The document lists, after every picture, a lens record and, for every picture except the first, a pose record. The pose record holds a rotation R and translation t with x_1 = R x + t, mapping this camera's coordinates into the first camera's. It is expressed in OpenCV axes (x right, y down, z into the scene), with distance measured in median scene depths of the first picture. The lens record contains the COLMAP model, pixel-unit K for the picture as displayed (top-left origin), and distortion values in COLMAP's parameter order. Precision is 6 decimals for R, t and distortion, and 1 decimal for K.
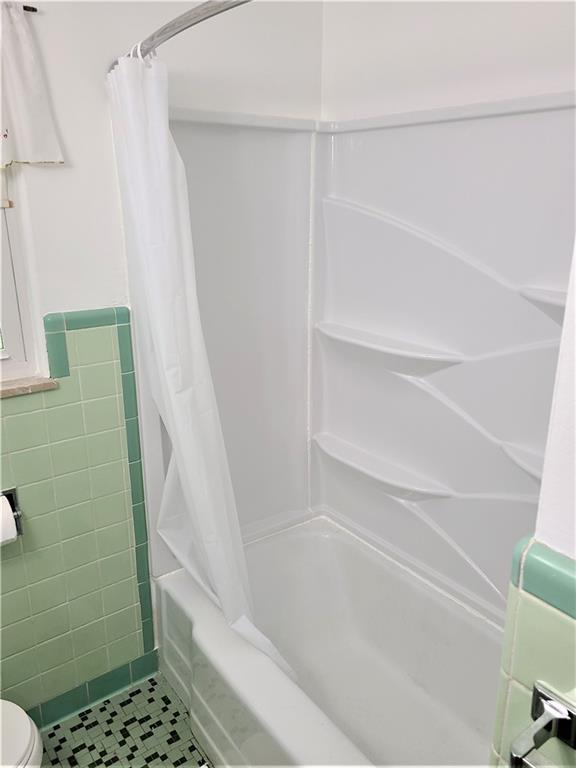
lens RADIAL K [[609.5, 0, 288.0], [0, 609.5, 384.0], [0, 0, 1]] dist [0.038260, -0.005528]
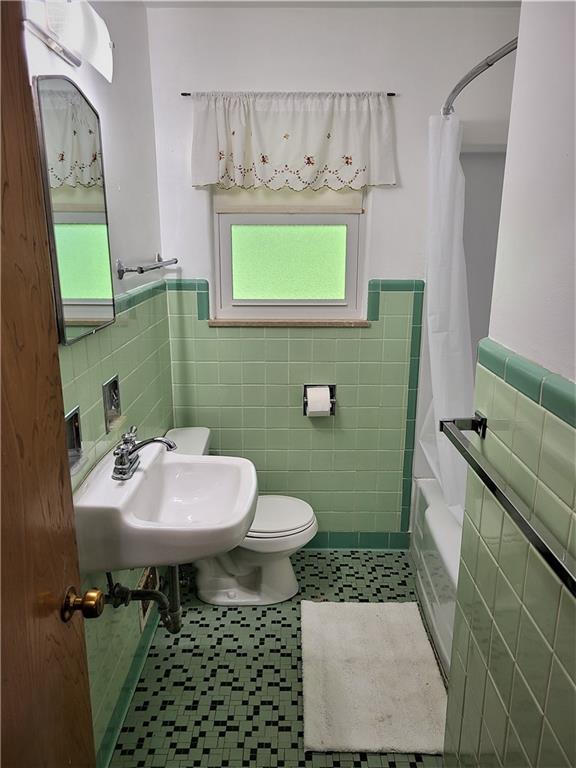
lens RADIAL K [[574.6, 0, 288.0], [0, 574.6, 384.0], [0, 0, 1]] dist [0.034195, -0.008028]
pose [[0.793832, 0.155950, -0.587801, 0.346568], [-0.184939, 0.982689, 0.010957, 0.171367], [0.579335, 0.100009, 0.808931, -0.301731]]
